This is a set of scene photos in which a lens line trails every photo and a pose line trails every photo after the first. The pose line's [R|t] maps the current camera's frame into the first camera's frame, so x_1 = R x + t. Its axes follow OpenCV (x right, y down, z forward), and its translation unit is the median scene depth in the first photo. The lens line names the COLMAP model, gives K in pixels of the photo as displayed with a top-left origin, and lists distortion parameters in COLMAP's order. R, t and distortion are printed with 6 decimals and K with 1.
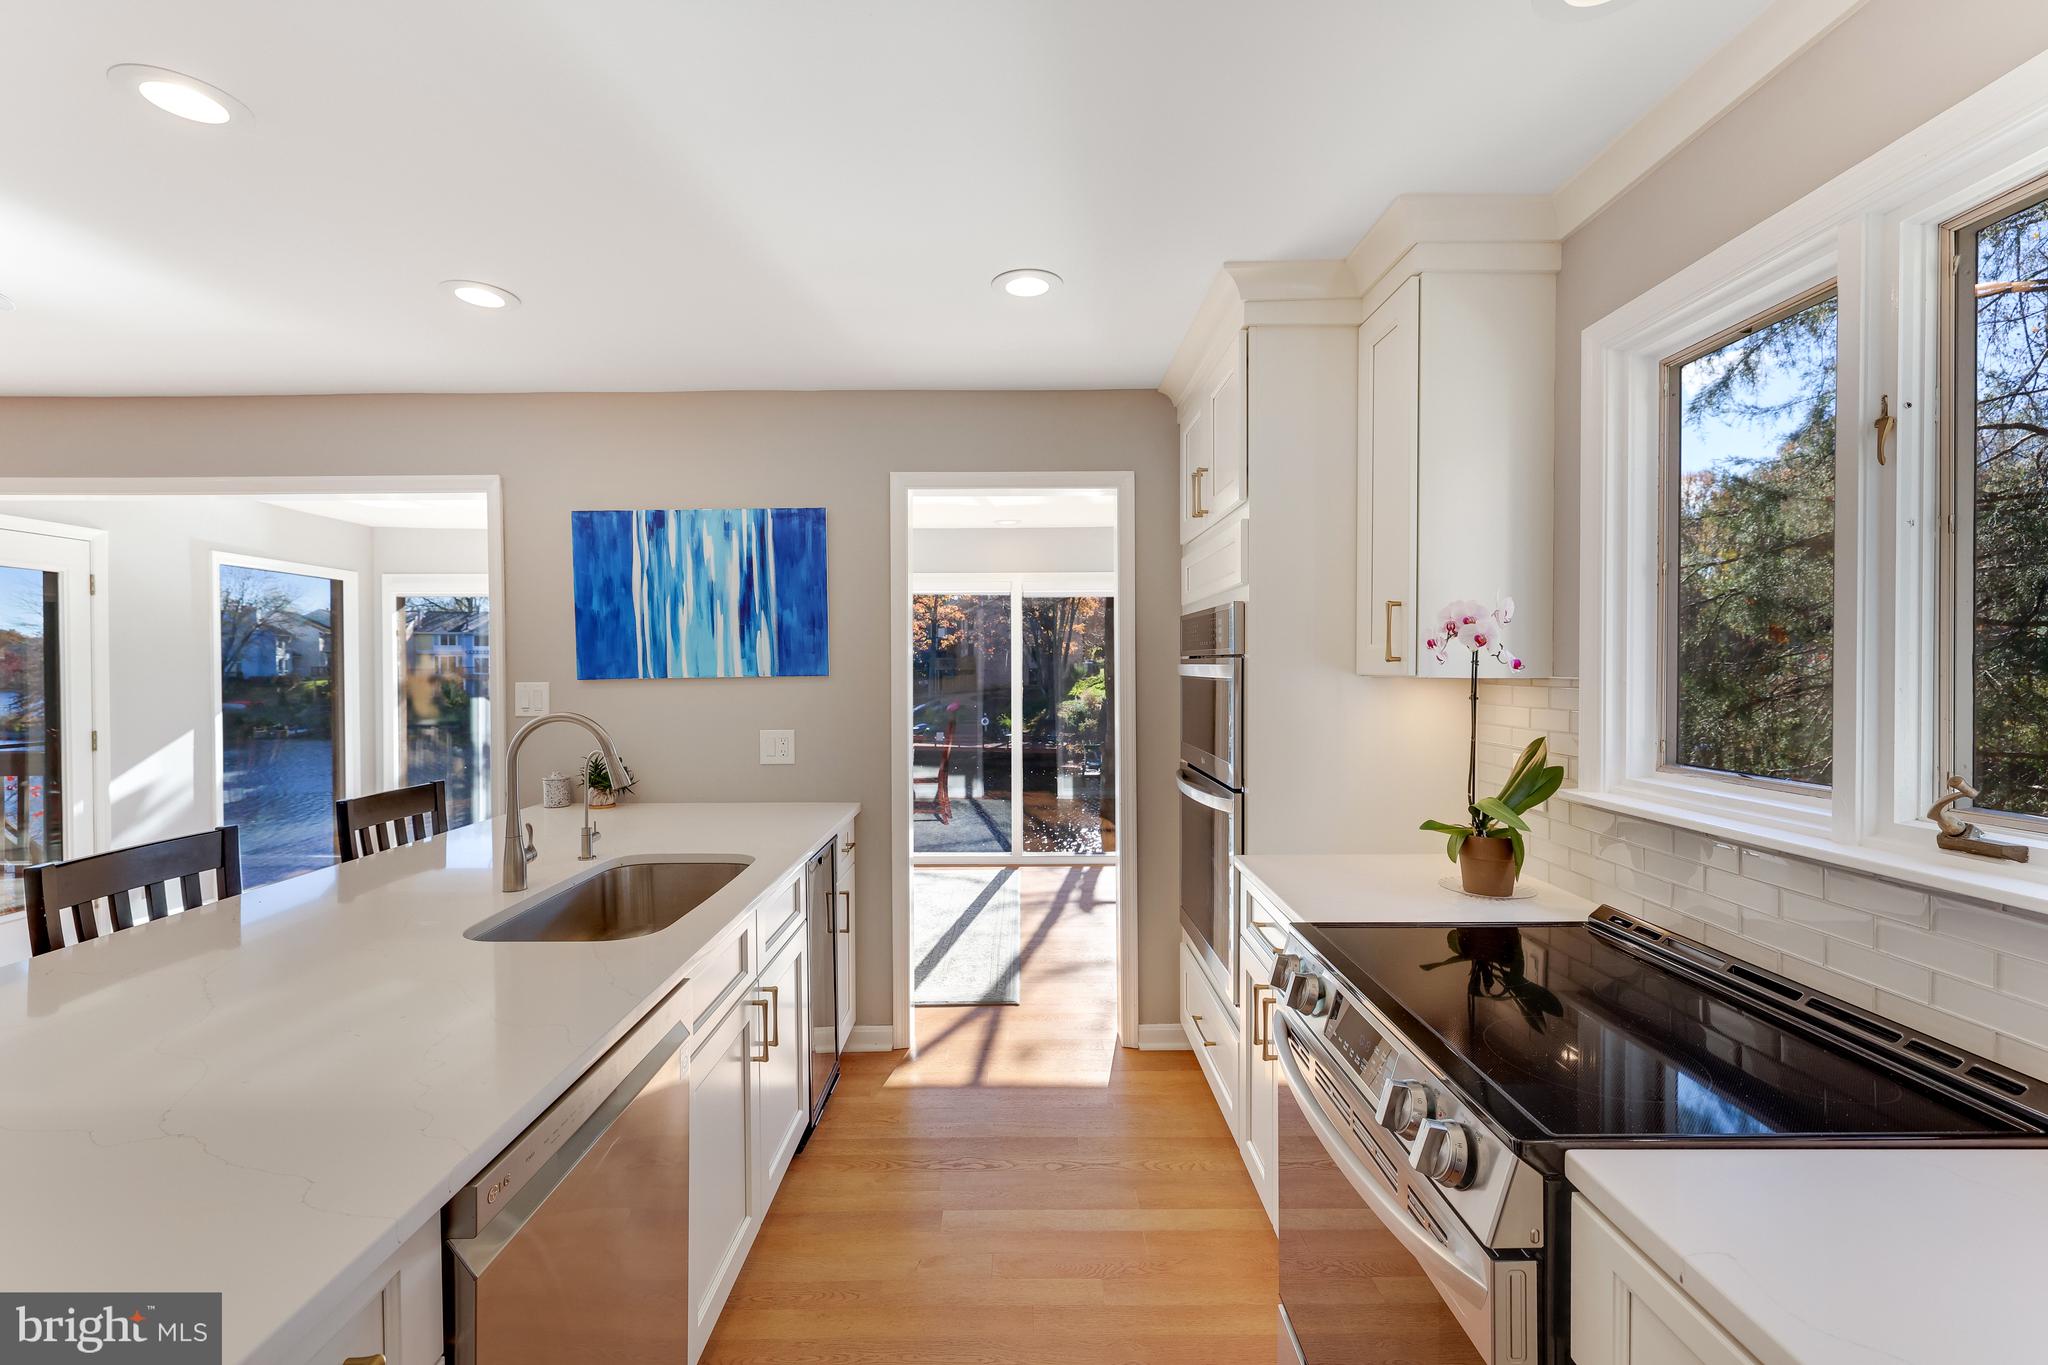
lens RADIAL K [[851.4, 0, 1010.9], [0, 851.4, 676.0], [0, 0, 1]] dist [-0.001699, -0.000558]
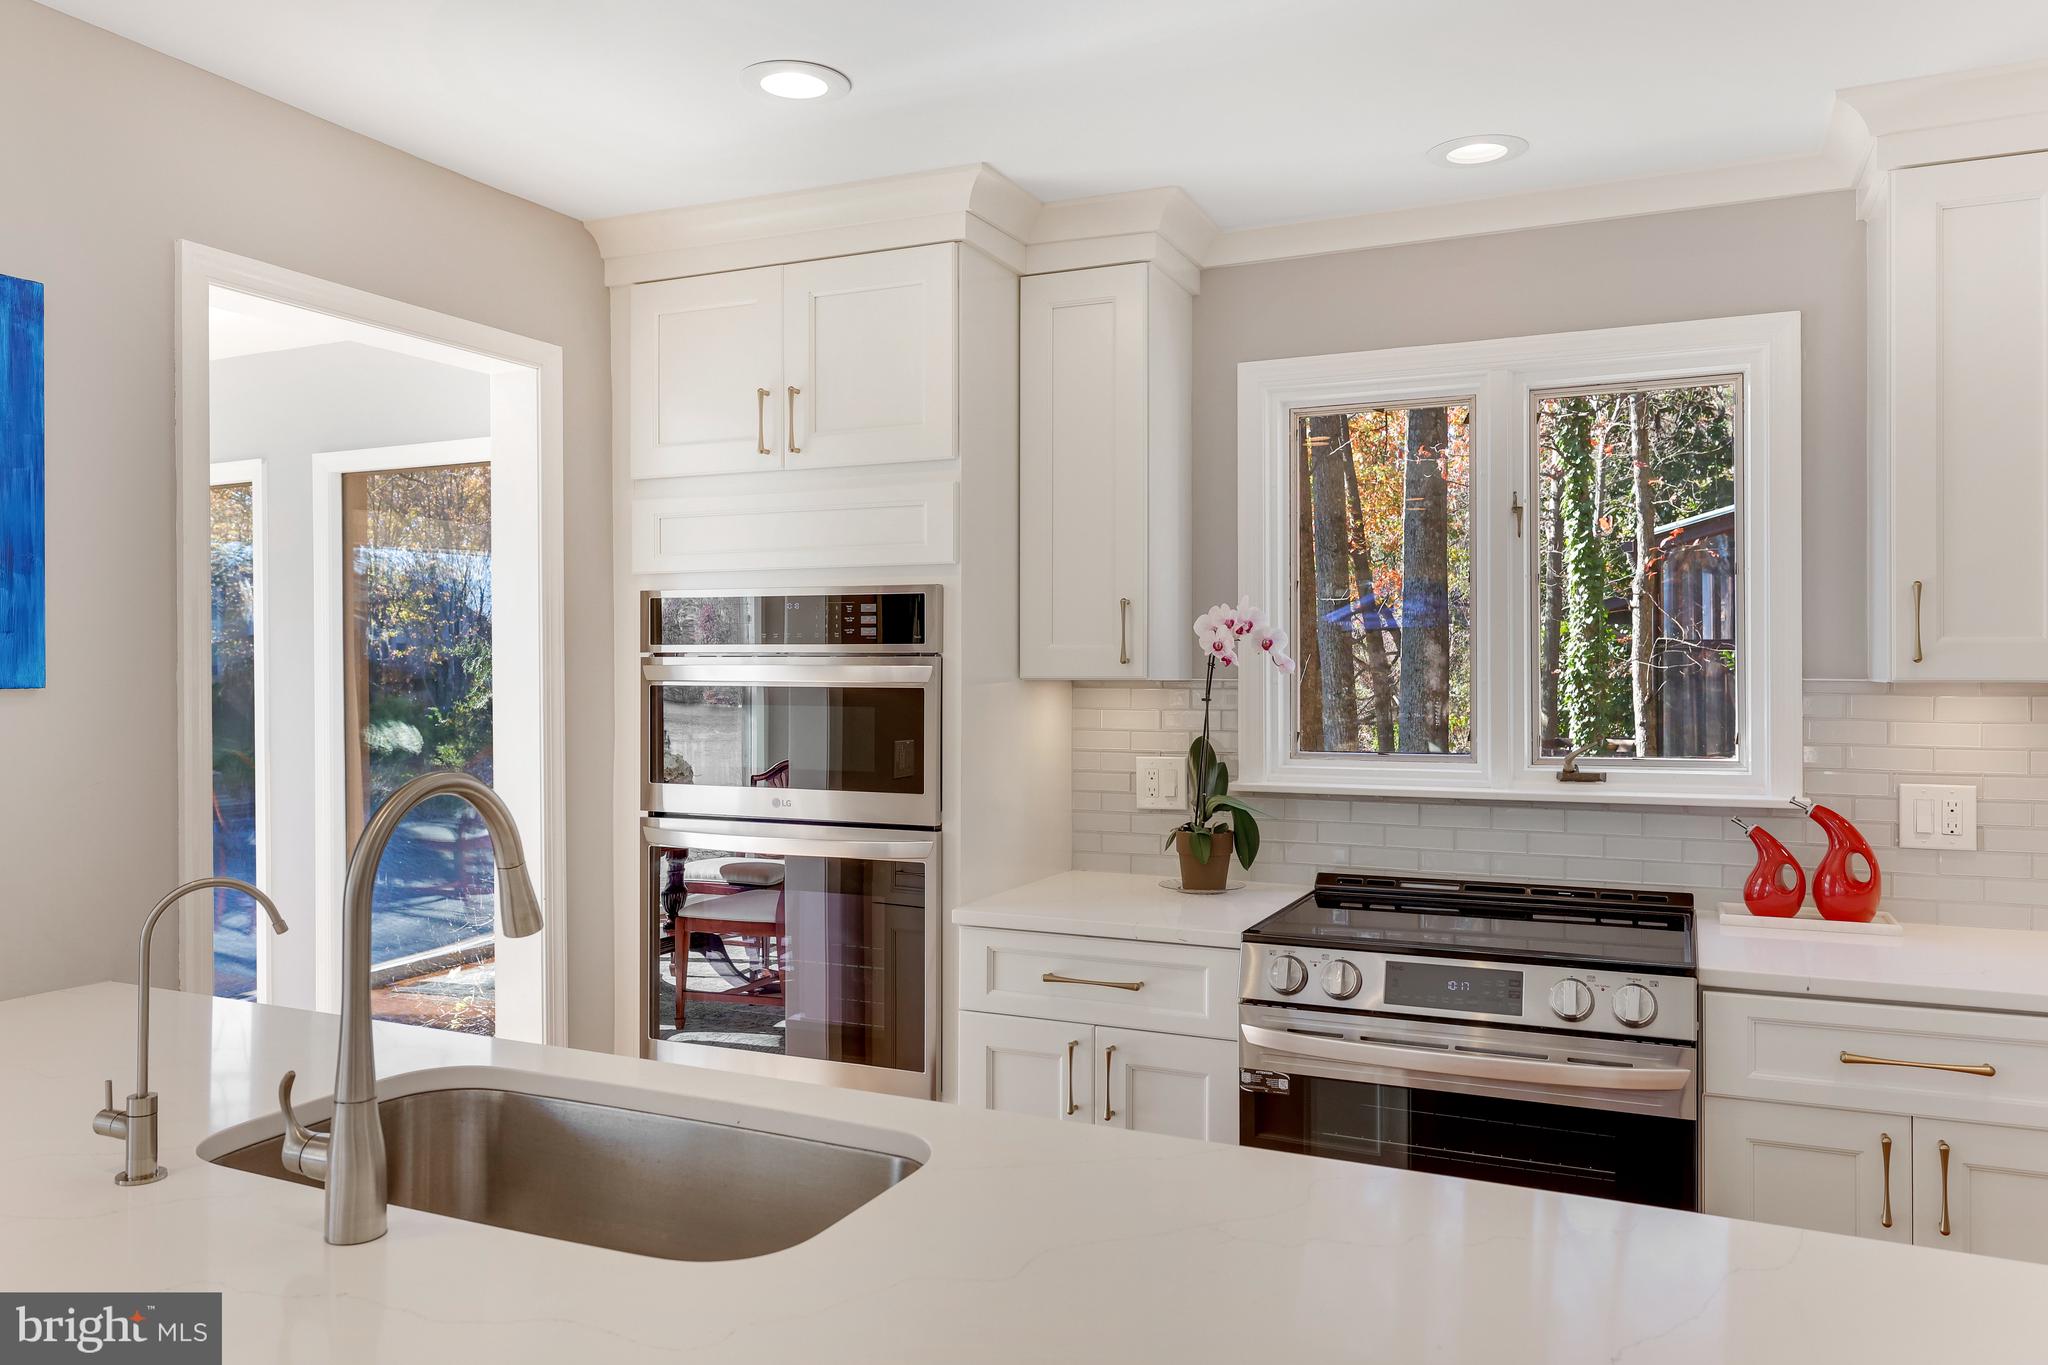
lens RADIAL K [[1449.2, 0, 1042.0], [0, 1449.2, 679.6], [0, 0, 1]] dist [0.004254, -0.005248]
pose [[0.416686, -0.003495, 0.909044, -0.661104], [0.008430, 0.999964, -0.000020, -0.000333], [-0.909011, 0.007672, 0.416701, 0.263331]]
